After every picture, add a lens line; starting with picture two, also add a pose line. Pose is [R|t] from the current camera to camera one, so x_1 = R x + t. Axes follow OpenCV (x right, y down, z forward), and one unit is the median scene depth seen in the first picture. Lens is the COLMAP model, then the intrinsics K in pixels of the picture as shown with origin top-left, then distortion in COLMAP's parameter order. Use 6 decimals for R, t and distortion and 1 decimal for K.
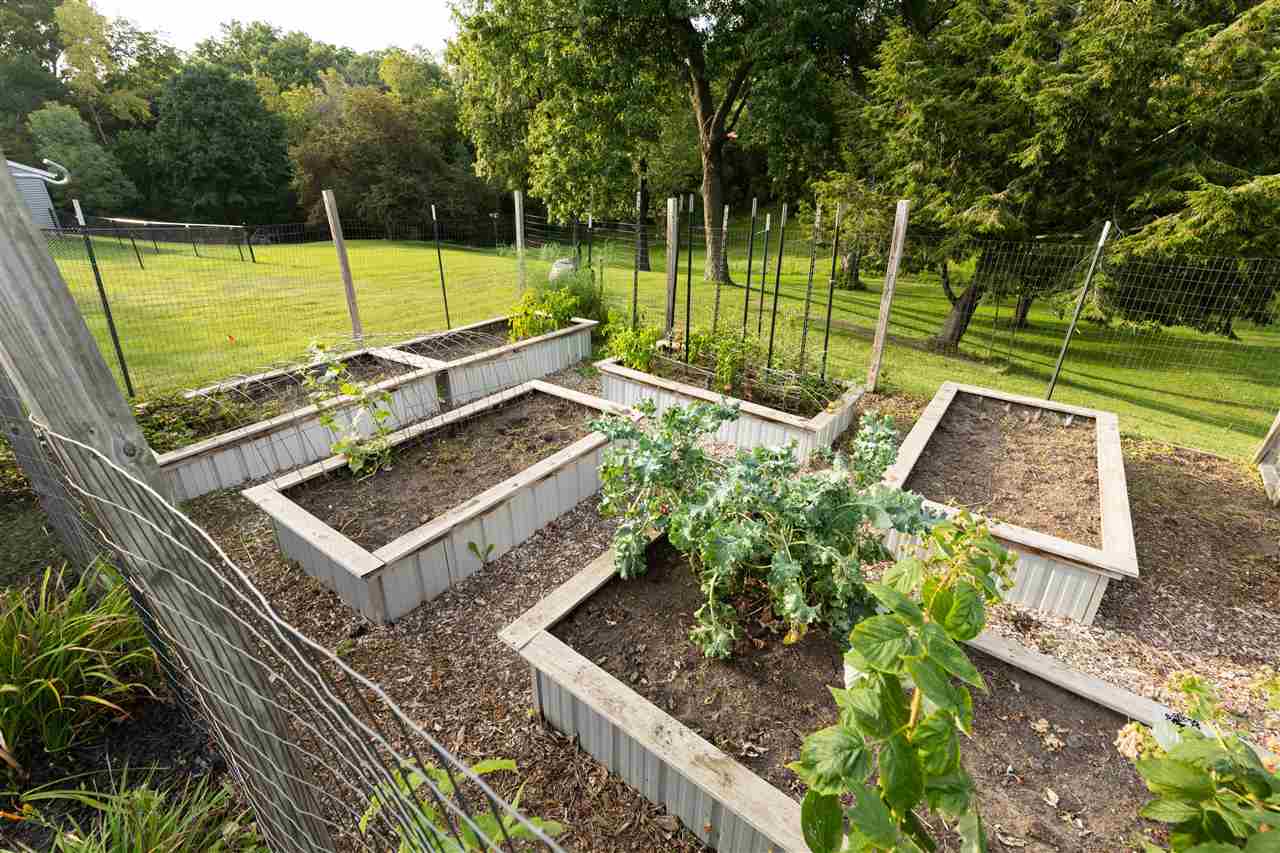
lens RADIAL K [[578.8, 0, 640.0], [0, 578.8, 426.5], [0, 0, 1]] dist [0.003025, -0.000174]
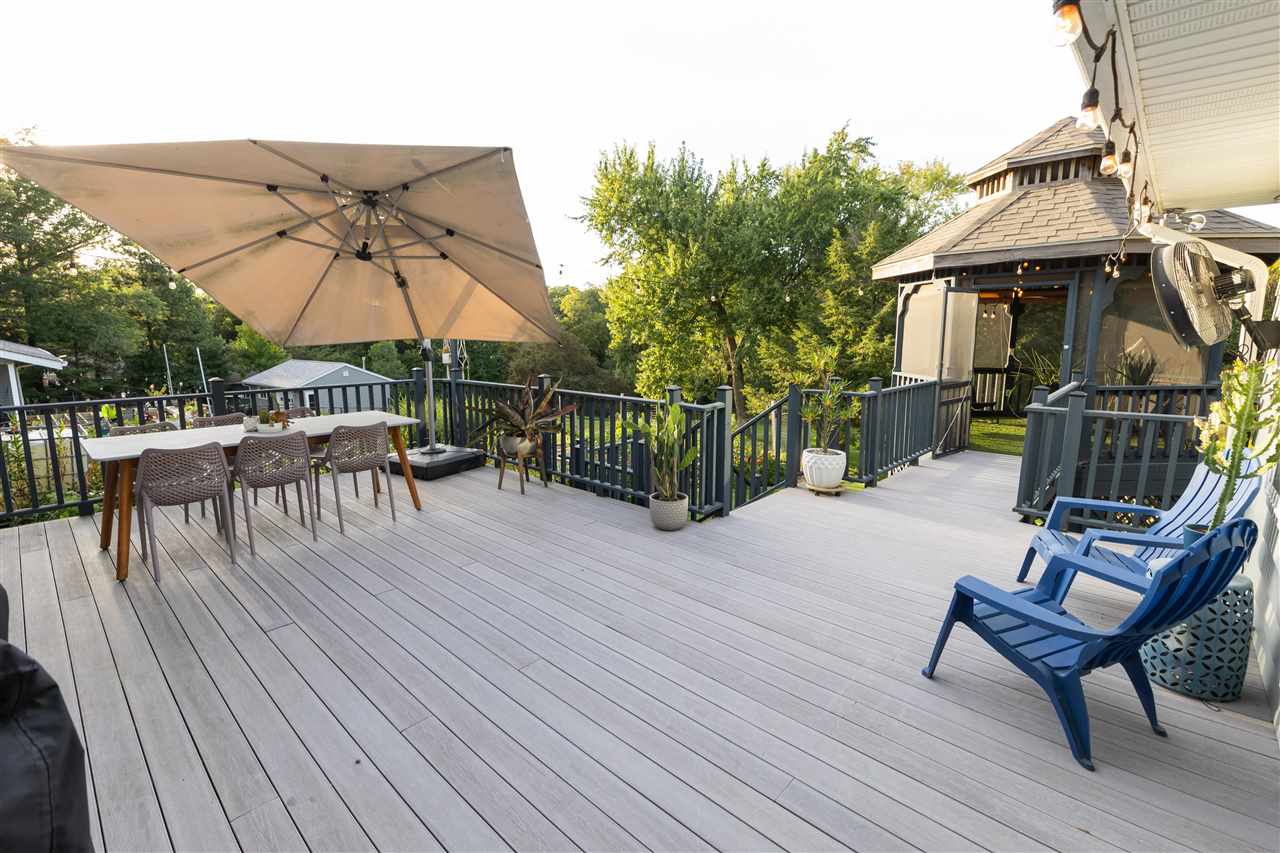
lens RADIAL K [[578.8, 0, 640.0], [0, 578.8, 426.5], [0, 0, 1]] dist [0.003025, -0.000174]
pose [[0.973834, 0.011007, -0.226992, 0.257556], [-0.077675, 0.954793, -0.286943, 0.267128], [0.213572, 0.297067, 0.930666, -0.759998]]
